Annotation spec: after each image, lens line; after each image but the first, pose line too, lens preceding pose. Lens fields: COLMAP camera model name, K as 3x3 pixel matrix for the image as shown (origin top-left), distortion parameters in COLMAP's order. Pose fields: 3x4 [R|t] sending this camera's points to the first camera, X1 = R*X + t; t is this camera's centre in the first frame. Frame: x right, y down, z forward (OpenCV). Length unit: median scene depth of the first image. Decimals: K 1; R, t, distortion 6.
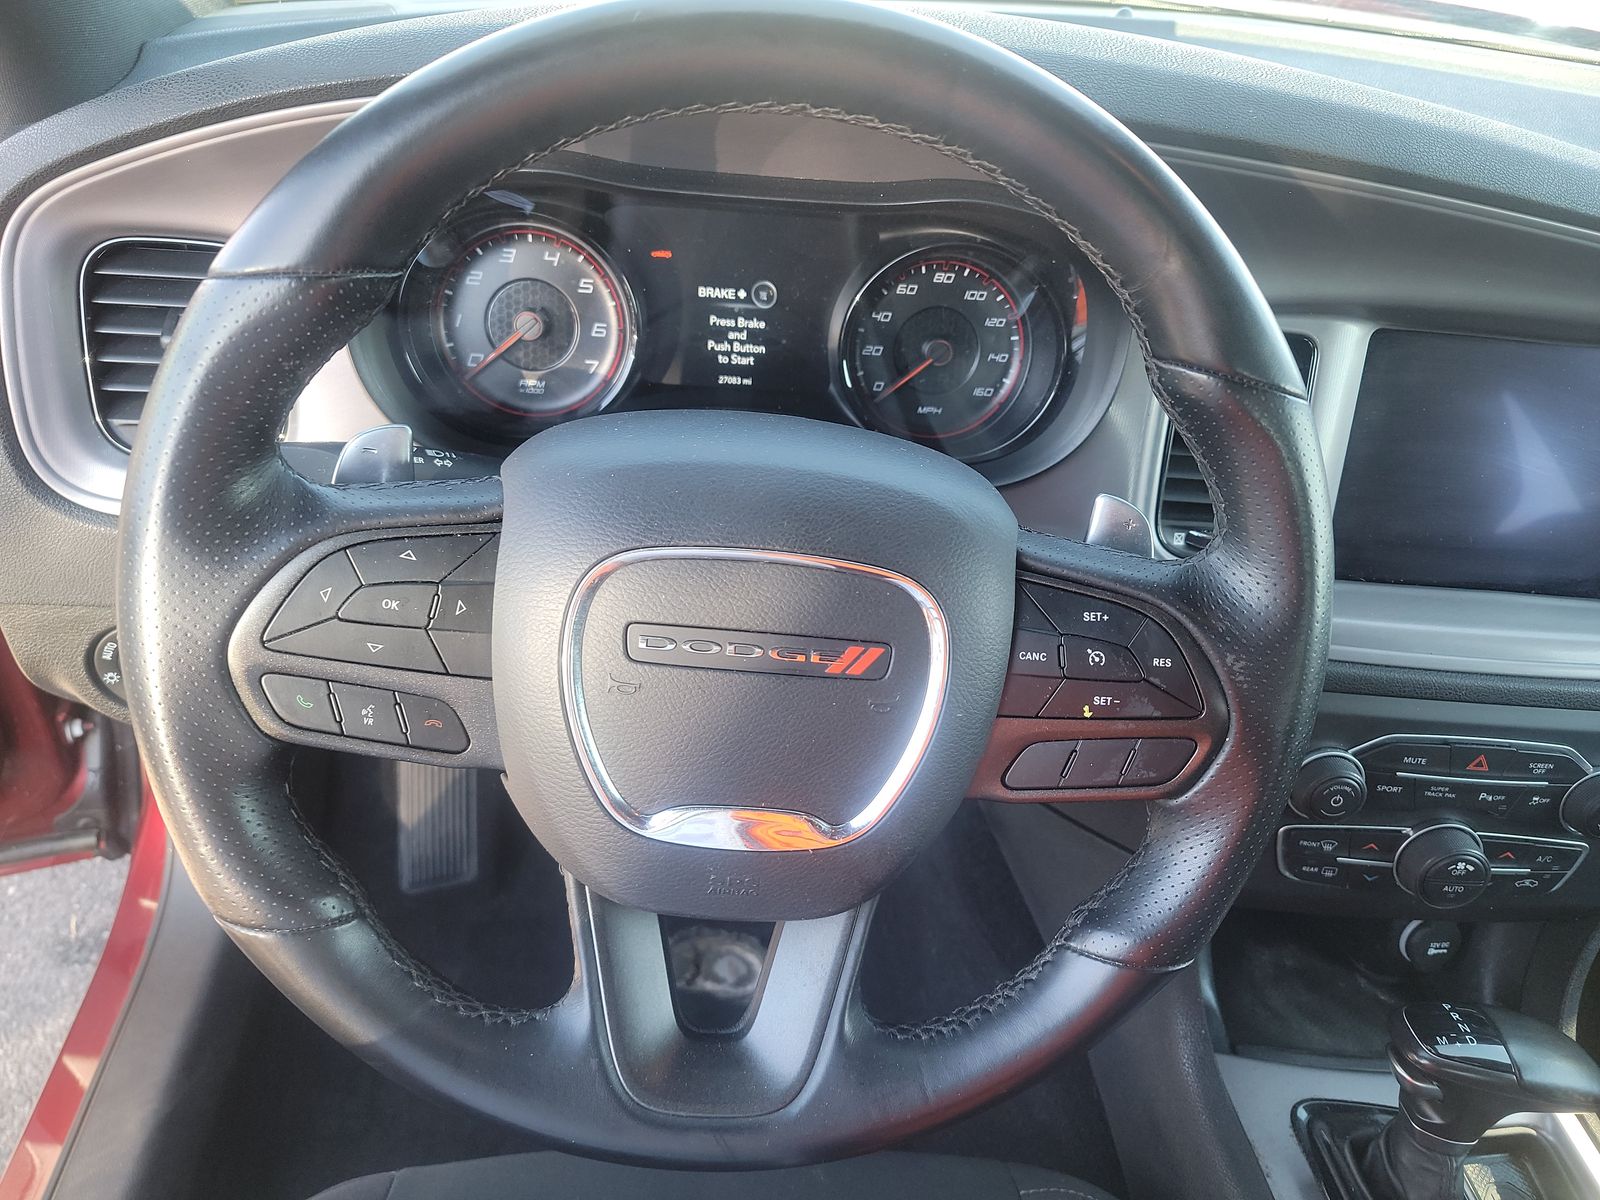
lens RADIAL K [[1136.5, 0, 800.2], [0, 1136.5, 580.0], [0, 0, 1]] dist [0.022003, -0.002348]
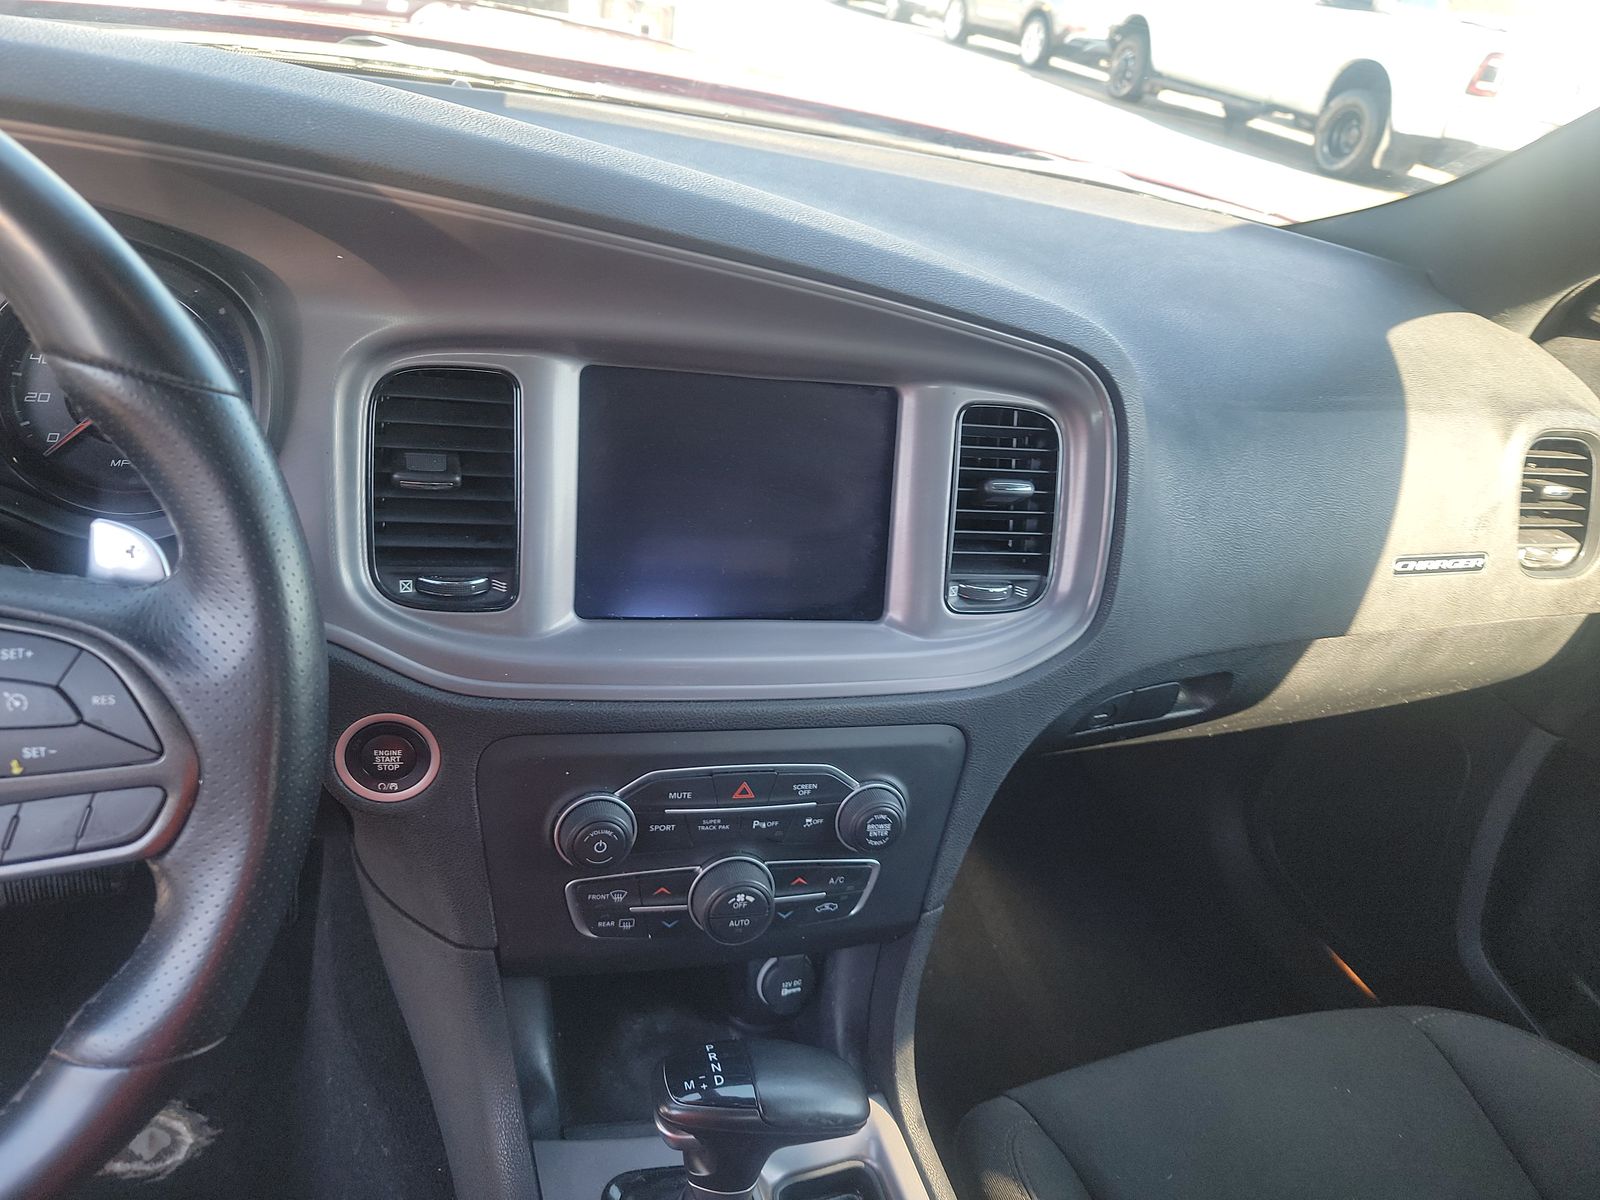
lens RADIAL K [[1087.8, 0, 800.0], [0, 1087.8, 600.0], [0, 0, 1]] dist [0.069261, -0.053714]
pose [[0.971430, -0.069670, 0.226871, 0.424163], [0.090569, 0.992422, -0.083043, 0.075662], [-0.219367, 0.101218, 0.970378, 0.042895]]
